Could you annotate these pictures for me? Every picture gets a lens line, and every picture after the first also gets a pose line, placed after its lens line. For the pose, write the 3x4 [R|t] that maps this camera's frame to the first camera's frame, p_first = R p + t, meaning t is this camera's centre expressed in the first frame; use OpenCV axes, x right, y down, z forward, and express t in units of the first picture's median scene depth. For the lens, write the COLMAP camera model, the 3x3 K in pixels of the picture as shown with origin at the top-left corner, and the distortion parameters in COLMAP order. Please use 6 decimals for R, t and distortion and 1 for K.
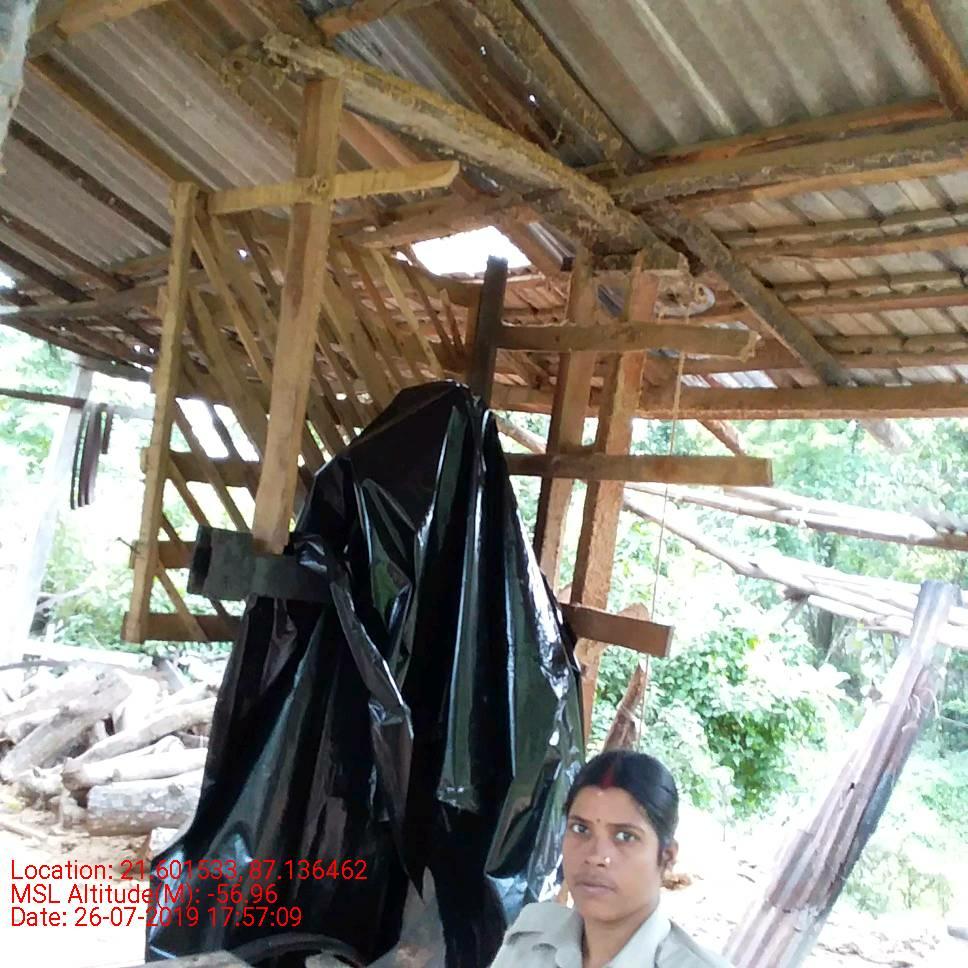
lens RADIAL K [[1212.3, 0, 459.7], [0, 1212.3, 483.1], [0, 0, 1]] dist [0.069214, -0.086439]
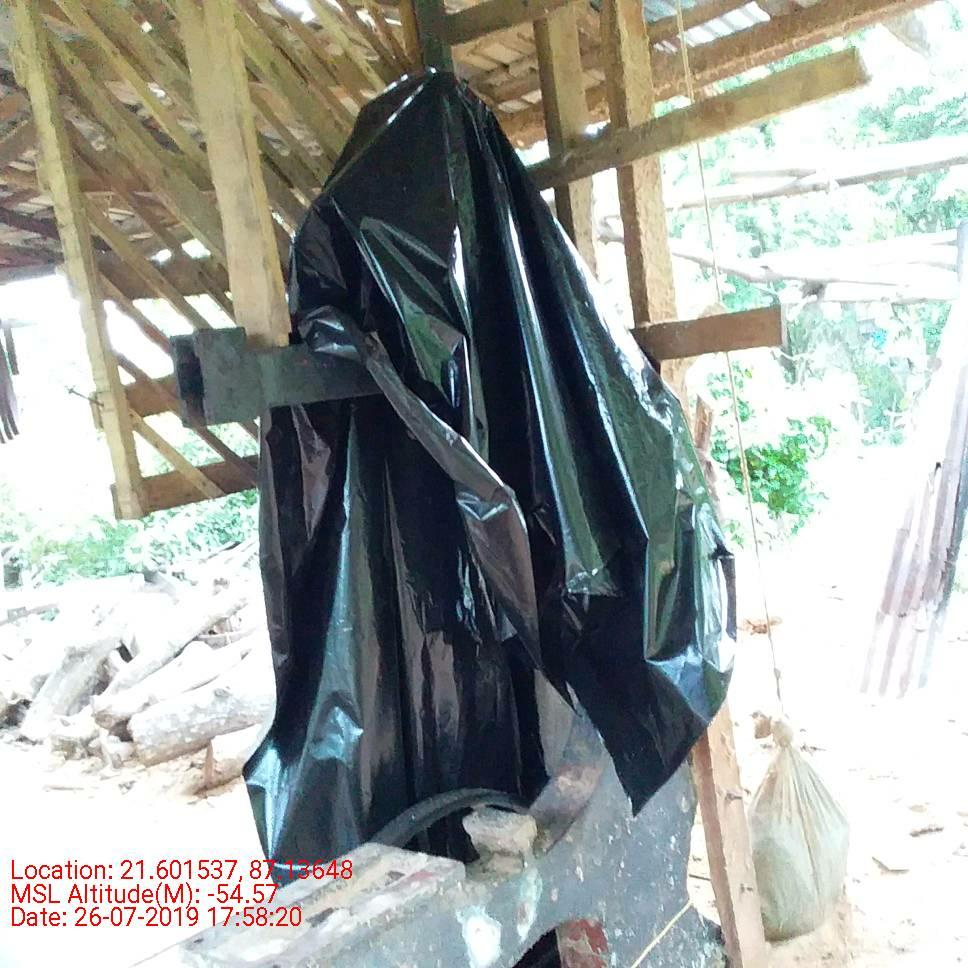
lens RADIAL K [[1194.2, 0, 458.3], [0, 1194.2, 501.4], [0, 0, 1]] dist [0.140002, -0.318700]
pose [[0.955518, -0.293597, 0.028021, -0.049364], [0.286492, 0.946542, 0.148258, 0.036001], [-0.070051, -0.133635, 0.988552, 0.128022]]
